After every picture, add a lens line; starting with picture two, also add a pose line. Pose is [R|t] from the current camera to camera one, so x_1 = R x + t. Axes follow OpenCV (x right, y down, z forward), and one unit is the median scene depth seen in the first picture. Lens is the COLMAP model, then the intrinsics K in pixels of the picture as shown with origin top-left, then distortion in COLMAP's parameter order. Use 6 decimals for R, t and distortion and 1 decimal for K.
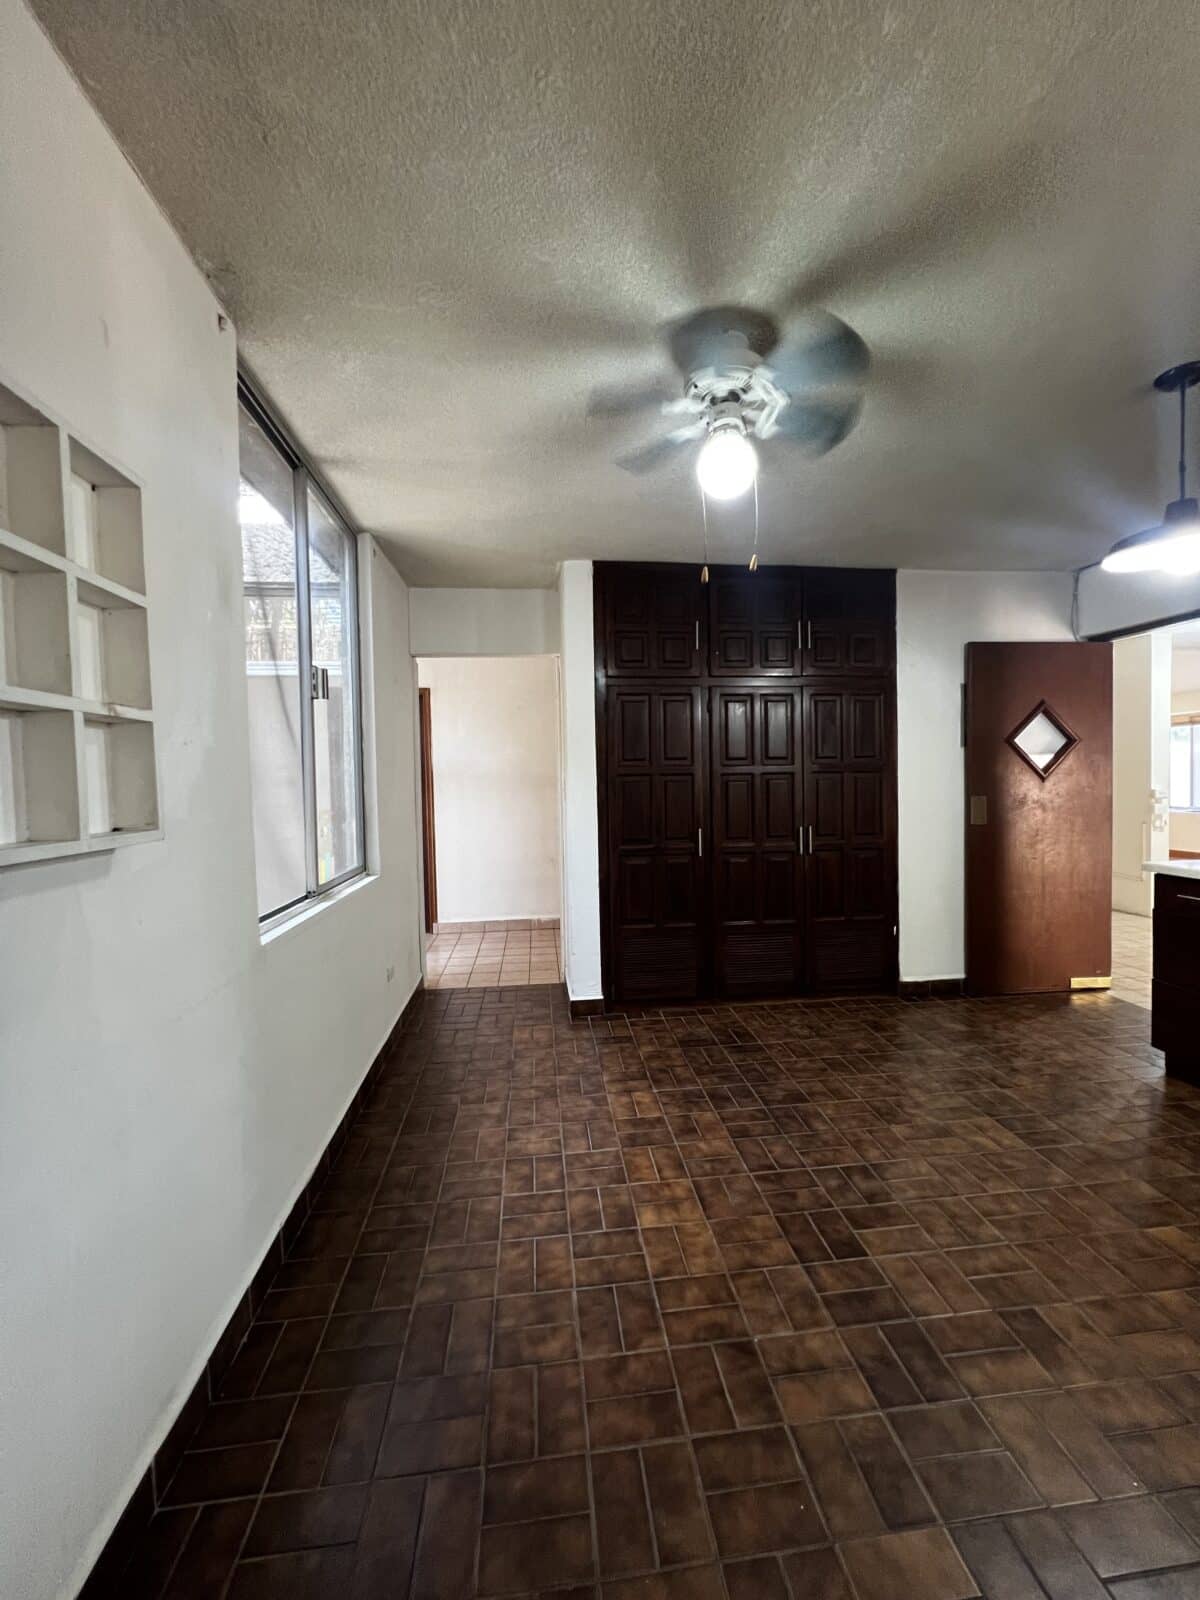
lens RADIAL K [[642.3, 0, 602.7], [0, 642.3, 802.9], [0, 0, 1]] dist [-0.001739, 0.000838]
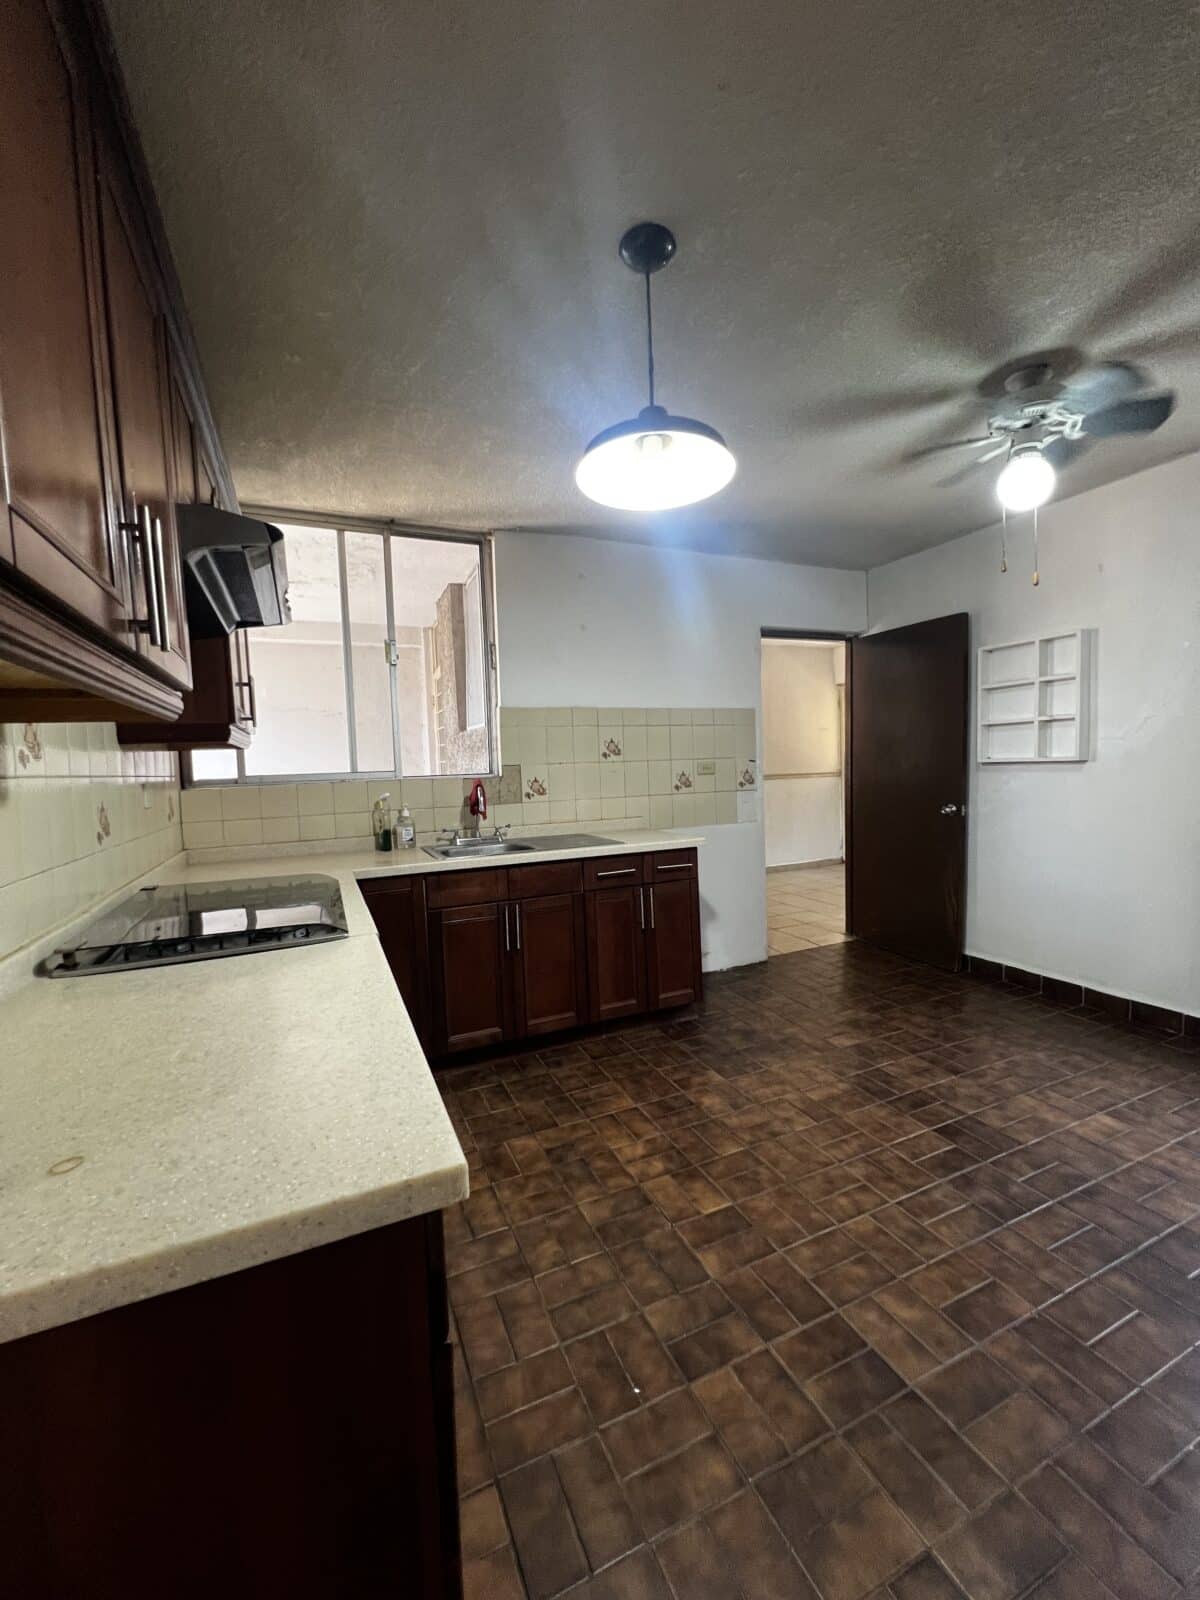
lens RADIAL K [[642.3, 0, 599.9], [0, 642.3, 806.0], [0, 0, 1]] dist [-0.001739, 0.000838]
pose [[-0.949756, 0.072949, -0.304373, 1.372759], [0.044098, 0.993948, 0.100615, -0.077659], [0.309871, 0.082137, -0.947224, 1.943839]]
